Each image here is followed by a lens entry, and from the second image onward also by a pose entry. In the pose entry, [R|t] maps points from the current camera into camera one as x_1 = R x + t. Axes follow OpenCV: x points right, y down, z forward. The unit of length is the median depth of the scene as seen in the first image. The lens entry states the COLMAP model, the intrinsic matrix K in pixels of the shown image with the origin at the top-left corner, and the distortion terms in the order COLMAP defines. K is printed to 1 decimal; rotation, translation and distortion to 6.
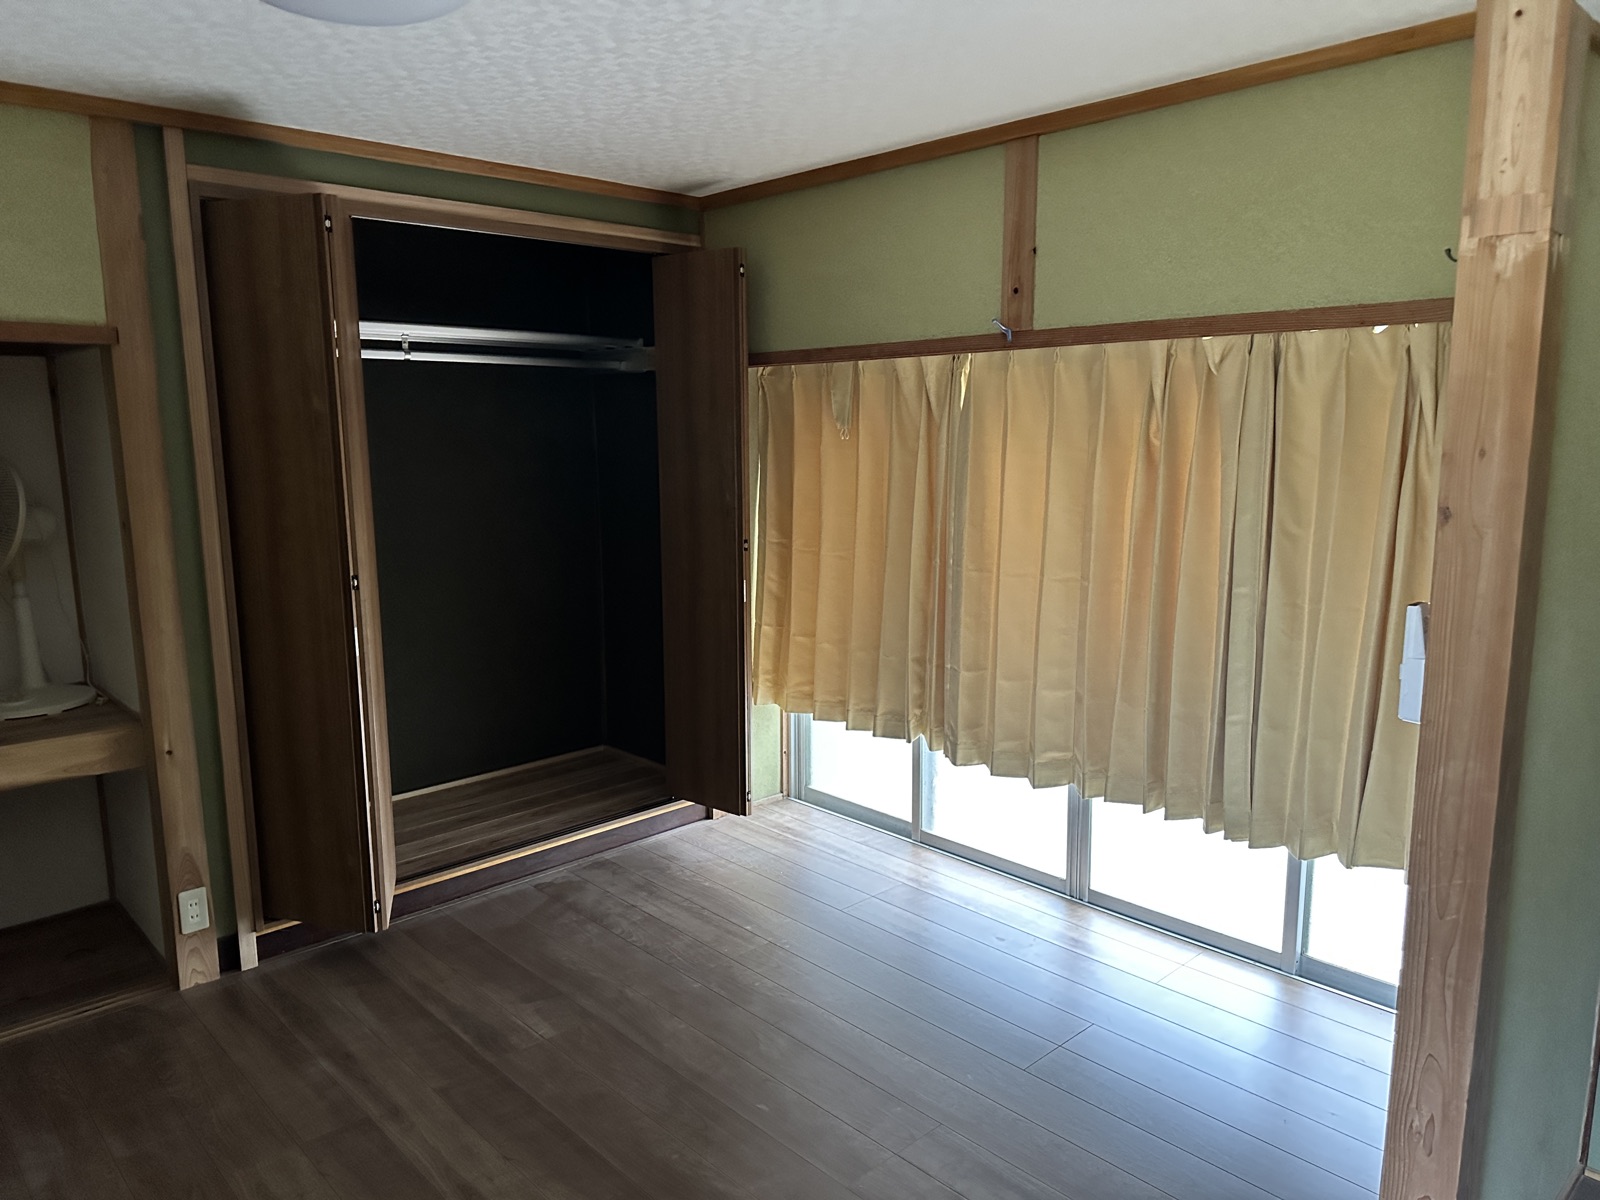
lens RADIAL K [[1133.7, 0, 800.0], [0, 1133.7, 600.0], [0, 0, 1]] dist [0.070852, -0.074413]
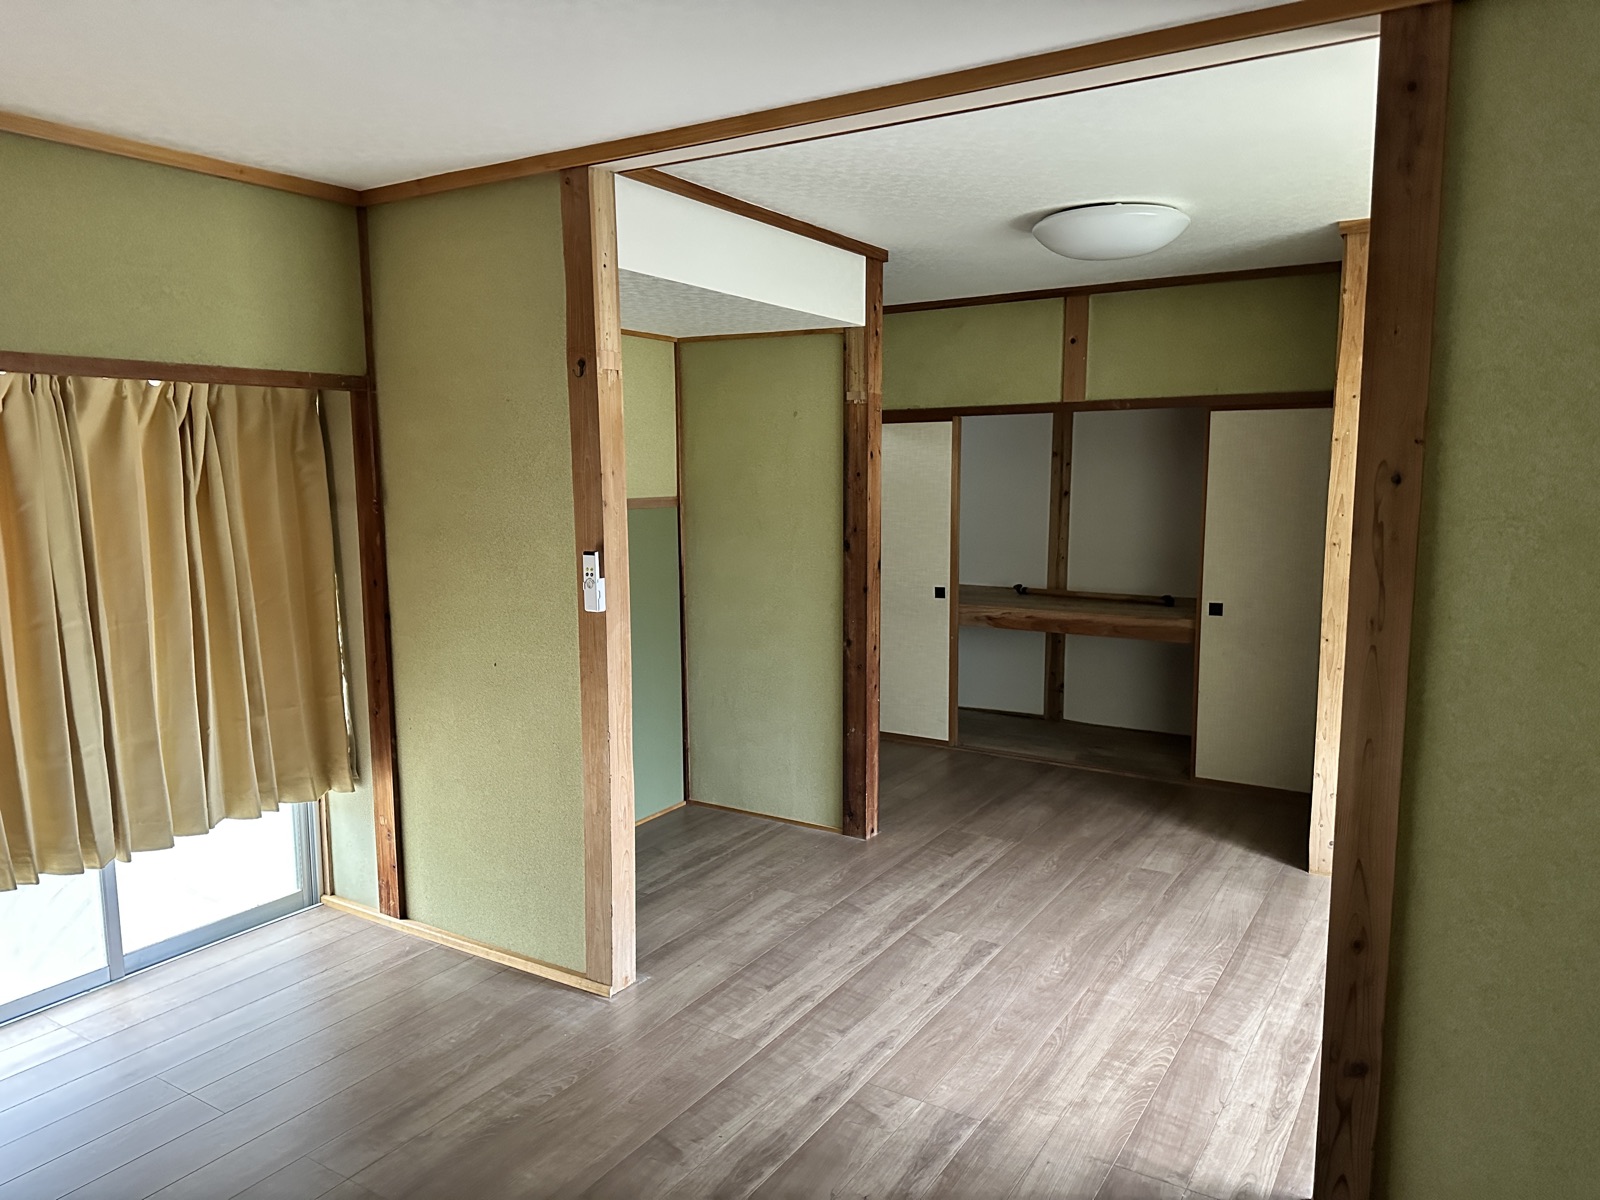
lens RADIAL K [[1133.7, 0, 800.0], [0, 1133.7, 600.0], [0, 0, 1]] dist [0.070852, -0.074413]
pose [[-0.269373, -0.106249, 0.957157, -0.866532], [0.161634, 0.974808, 0.153697, -0.093637], [-0.949375, 0.196111, -0.245414, 0.715703]]
